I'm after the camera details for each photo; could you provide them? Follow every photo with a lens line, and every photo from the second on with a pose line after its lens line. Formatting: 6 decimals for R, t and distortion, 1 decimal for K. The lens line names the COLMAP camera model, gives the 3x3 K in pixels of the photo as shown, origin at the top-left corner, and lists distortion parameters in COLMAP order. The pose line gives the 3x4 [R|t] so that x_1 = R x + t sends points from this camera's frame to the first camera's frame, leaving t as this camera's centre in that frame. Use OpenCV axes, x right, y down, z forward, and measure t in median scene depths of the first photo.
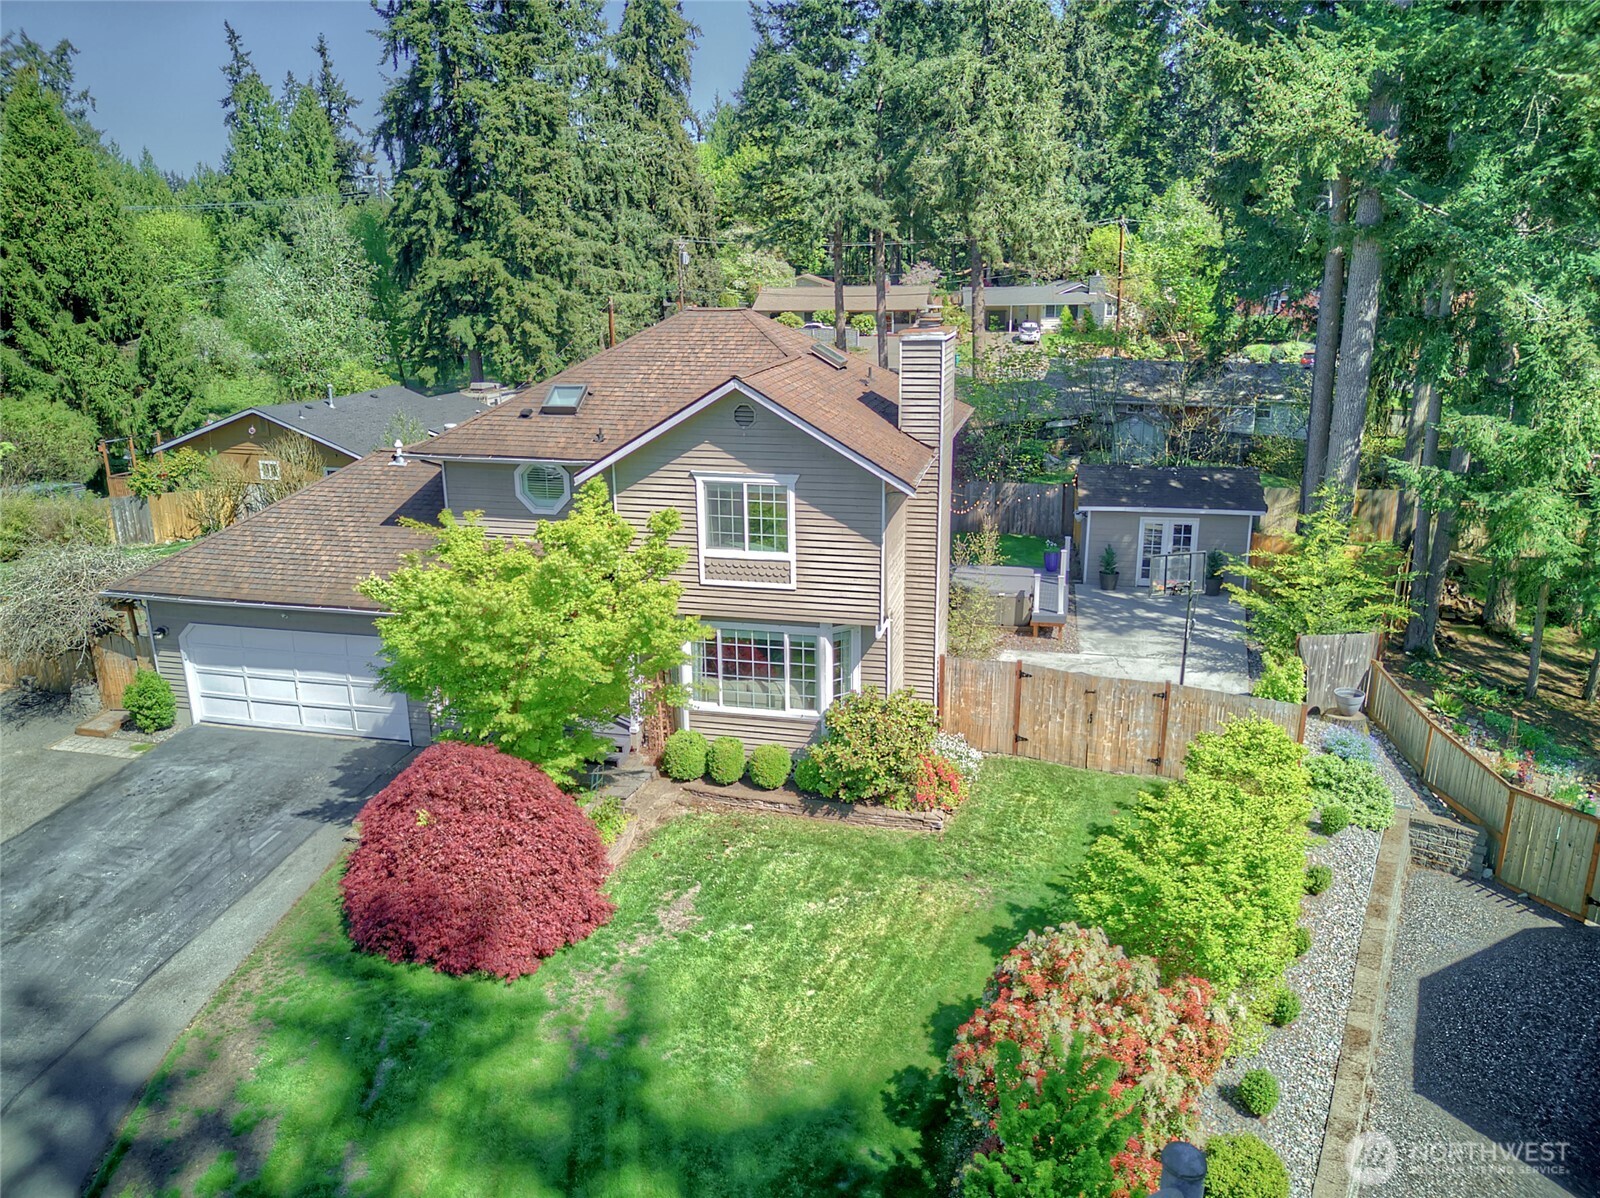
lens RADIAL K [[1149.1, 0, 792.6], [0, 1149.1, 582.1], [0, 0, 1]] dist [0.021088, -0.042975]
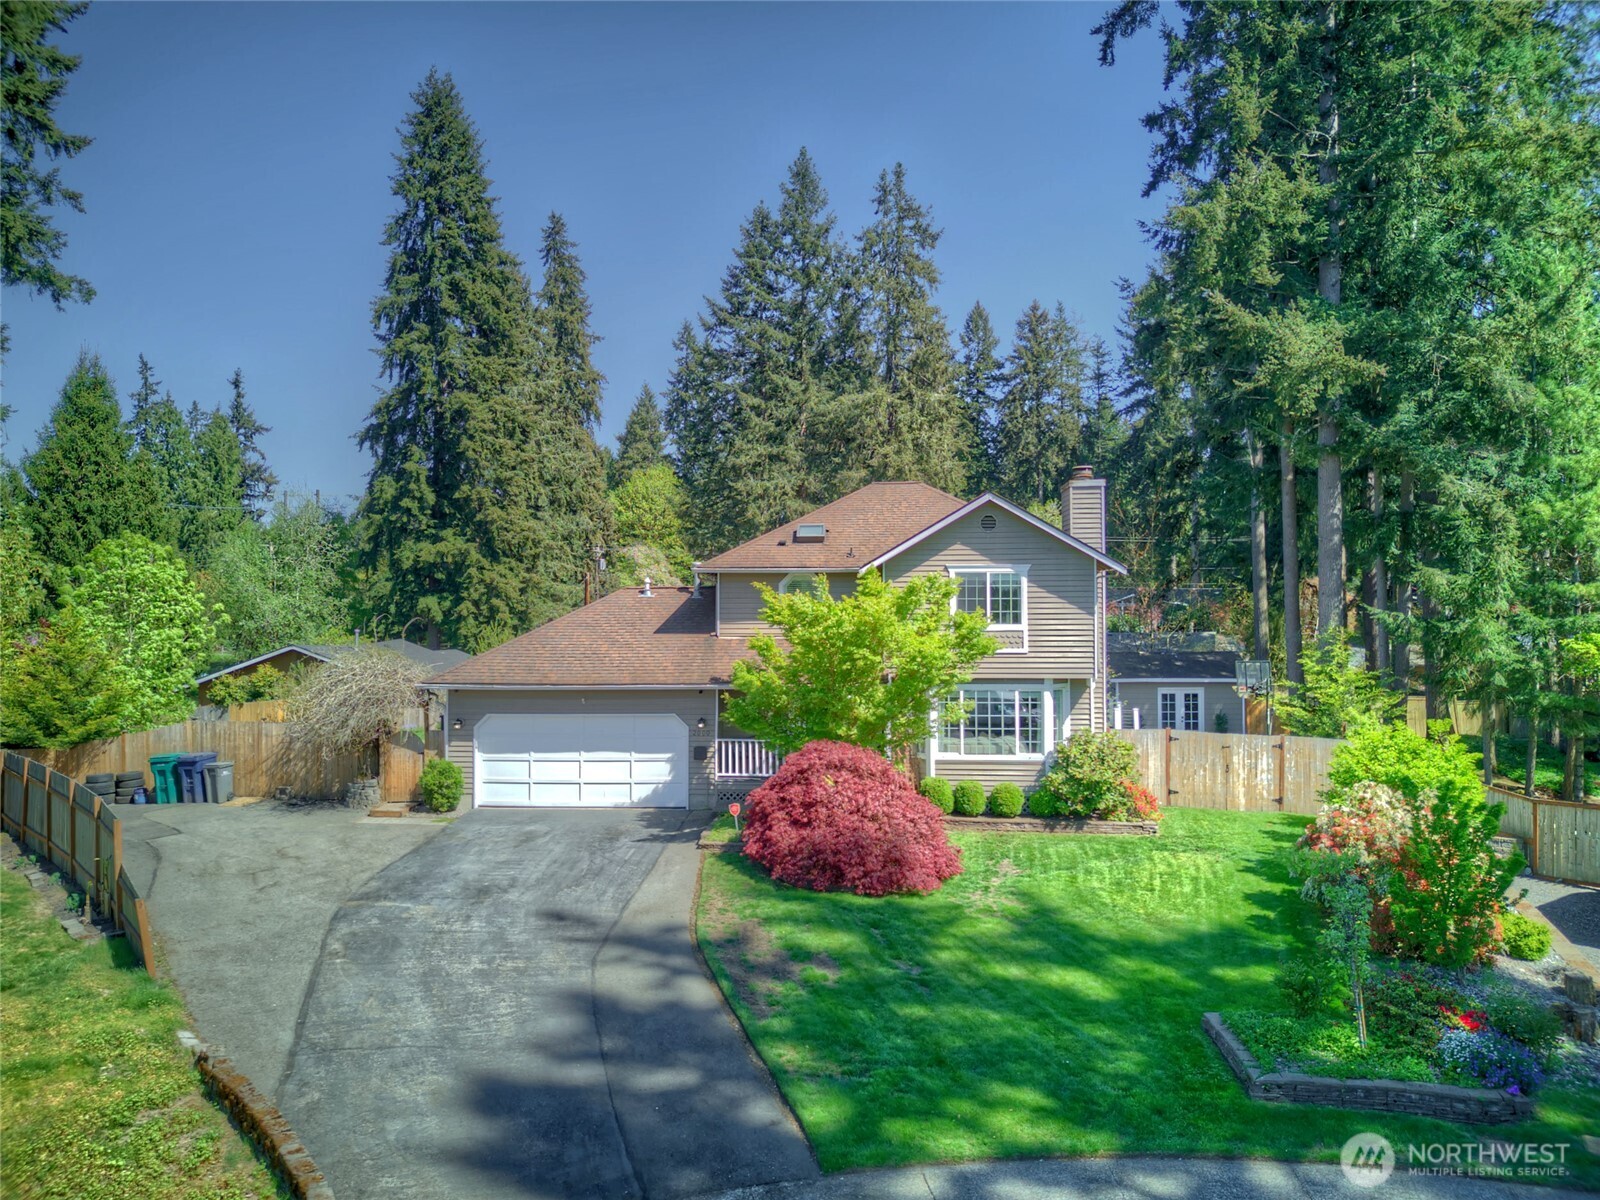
lens RADIAL K [[1149.1, 0, 792.6], [0, 1149.1, 583.1], [0, 0, 1]] dist [0.021088, -0.042975]
pose [[0.986513, 0.013584, 0.163115, -0.317953], [0.035193, 0.955638, -0.292433, 0.203147], [-0.159852, 0.294230, 0.942272, -0.150015]]
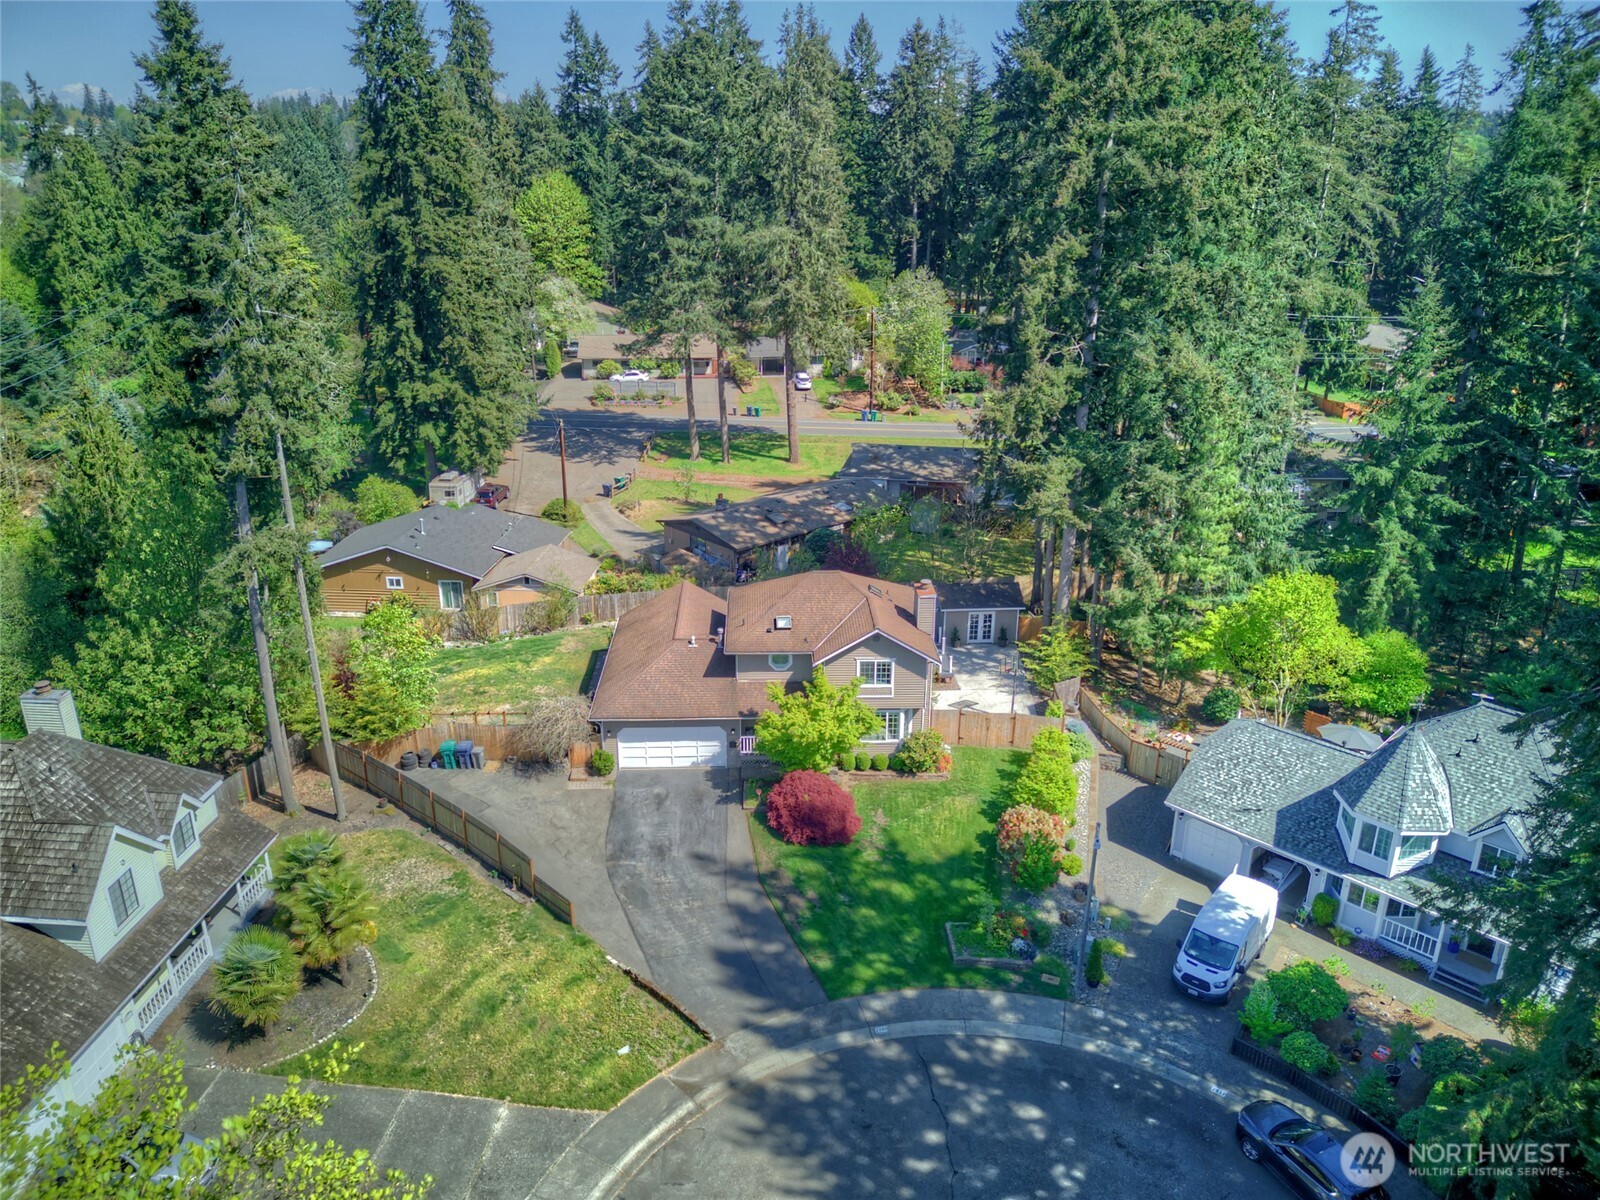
lens RADIAL K [[1148.9, 0, 786.2], [0, 1148.9, 590.6], [0, 0, 1]] dist [0.056255, -0.127537]
pose [[0.962660, -0.080794, 0.258374, -0.606587], [0.058819, 0.994049, 0.091692, -0.334109], [-0.264245, -0.073071, 0.961684, -1.001018]]
